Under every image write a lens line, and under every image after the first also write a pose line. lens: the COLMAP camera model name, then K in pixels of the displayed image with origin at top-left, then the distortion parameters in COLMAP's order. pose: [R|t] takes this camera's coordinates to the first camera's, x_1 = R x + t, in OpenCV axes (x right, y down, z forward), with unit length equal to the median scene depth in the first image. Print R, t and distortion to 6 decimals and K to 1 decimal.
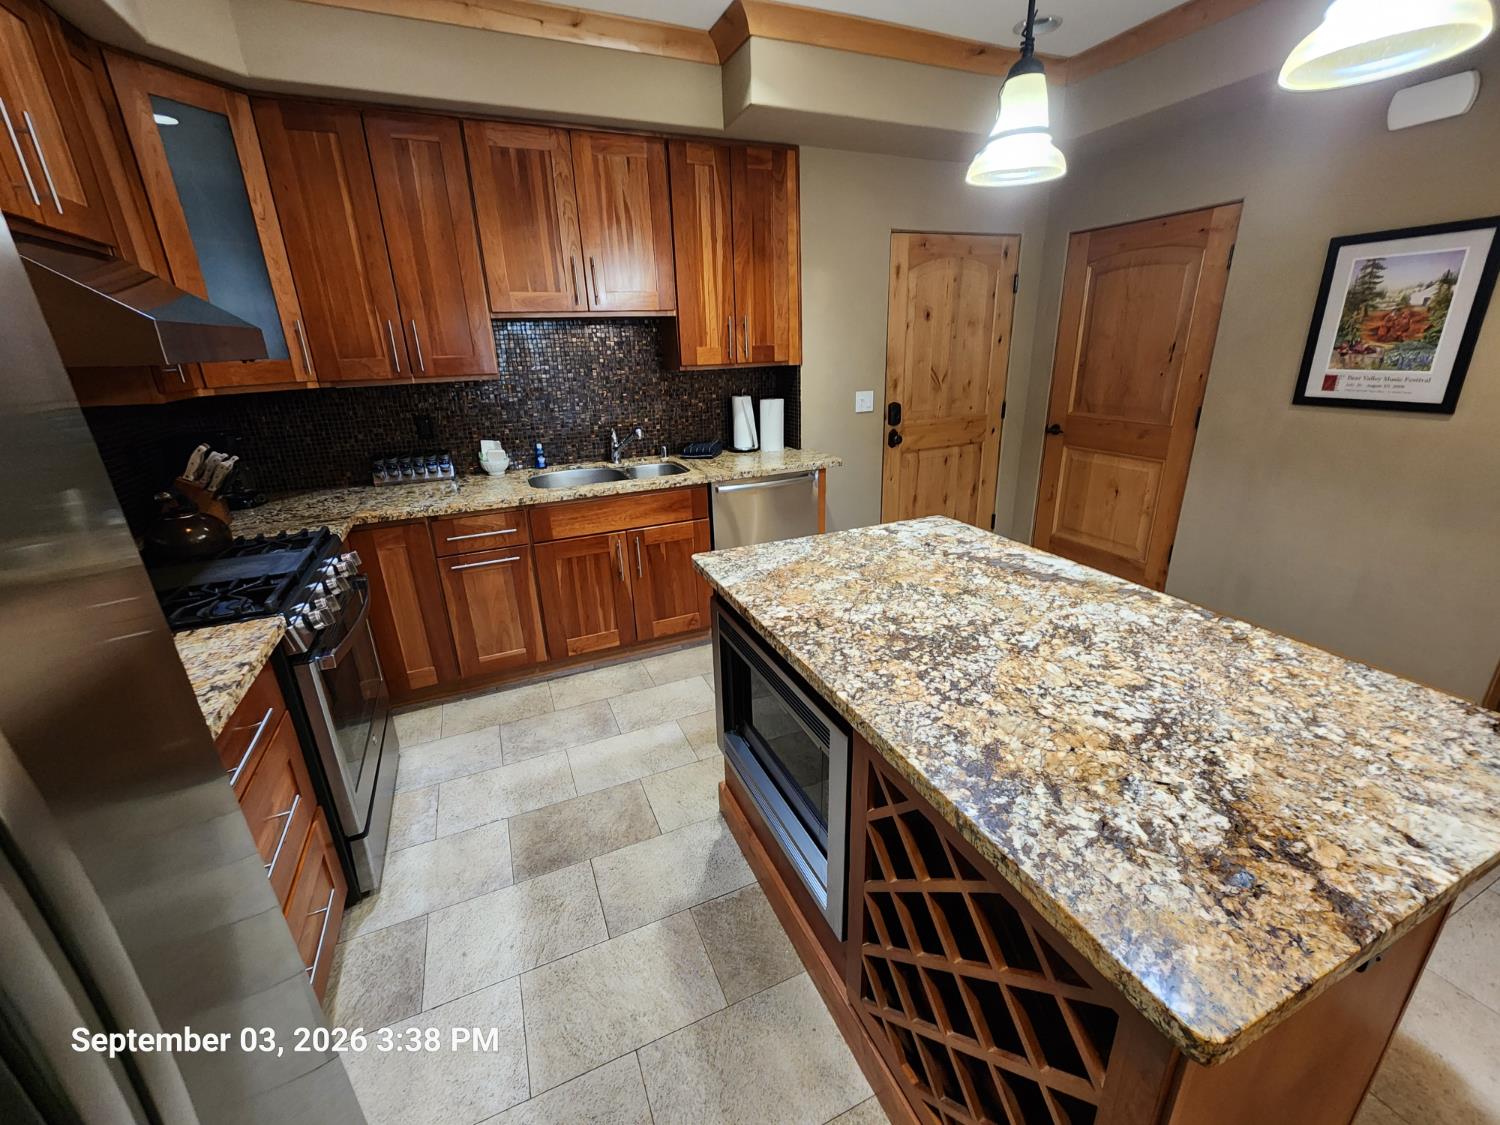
lens RADIAL K [[614.2, 0, 748.4], [0, 614.2, 556.5], [0, 0, 1]] dist [-0.002638, 0.001296]
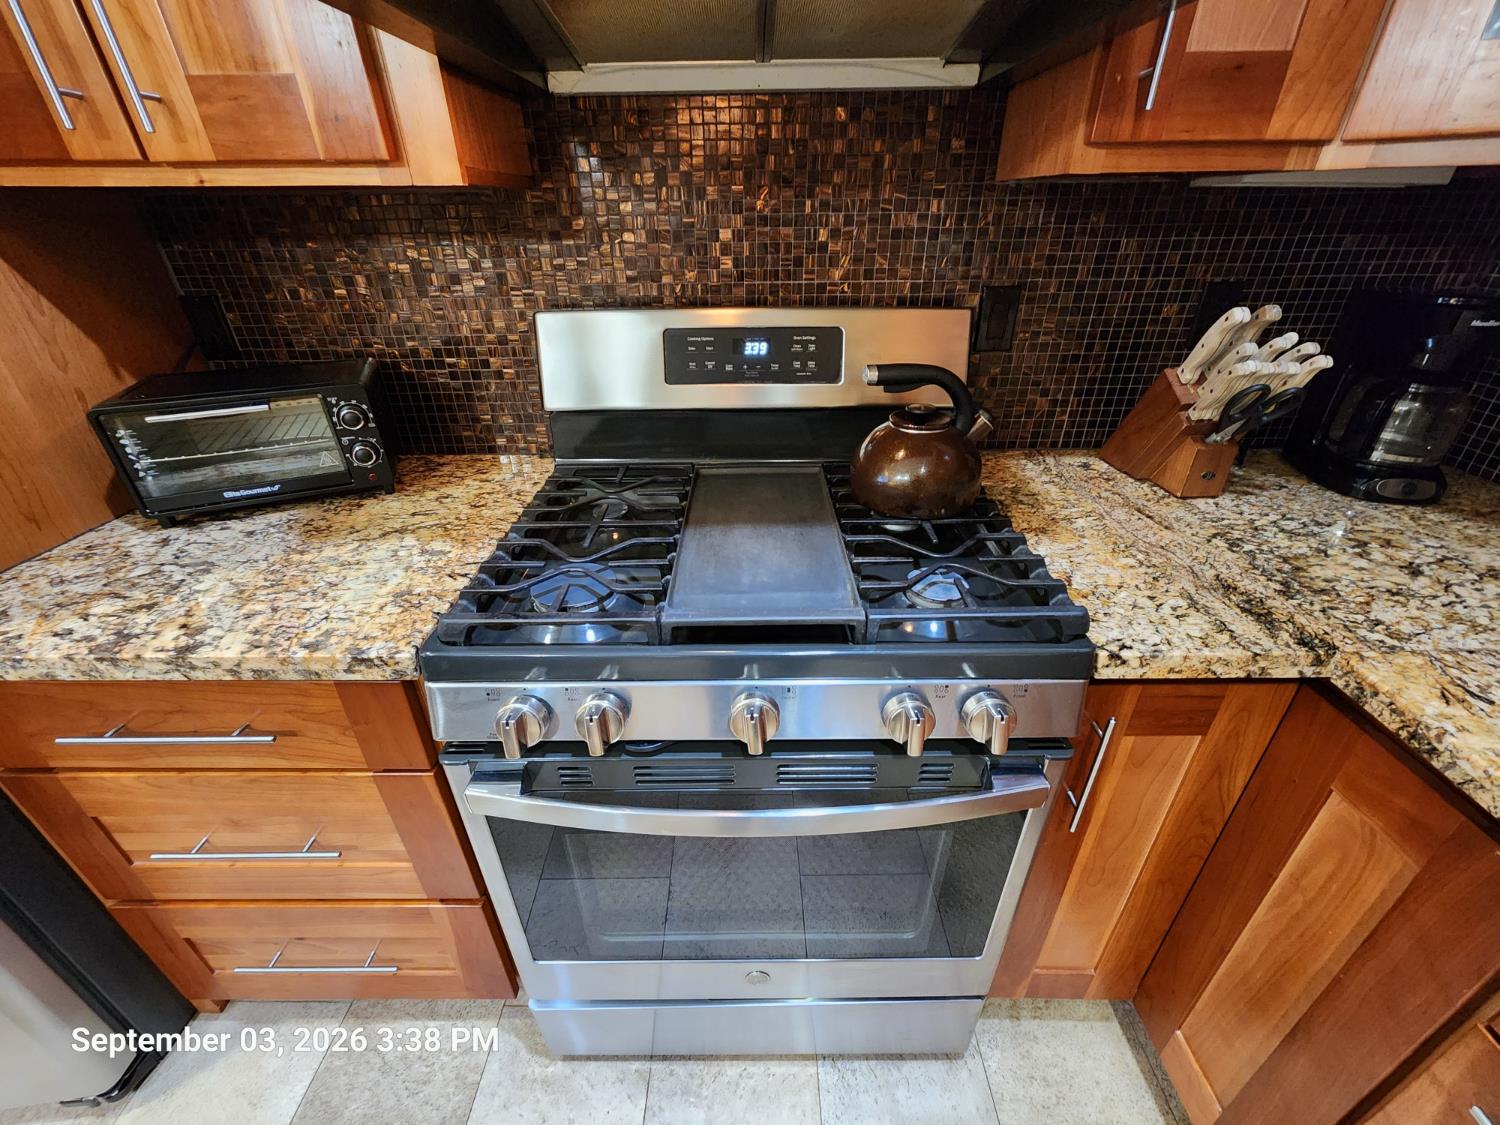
lens RADIAL K [[614.2, 0, 745.7], [0, 614.2, 560.2], [0, 0, 1]] dist [-0.002638, 0.001296]
pose [[-0.406192, 0.473309, -0.781656, -0.365347], [-0.282546, 0.748430, 0.600017, -0.206604], [0.869009, 0.464576, -0.170274, 0.861498]]
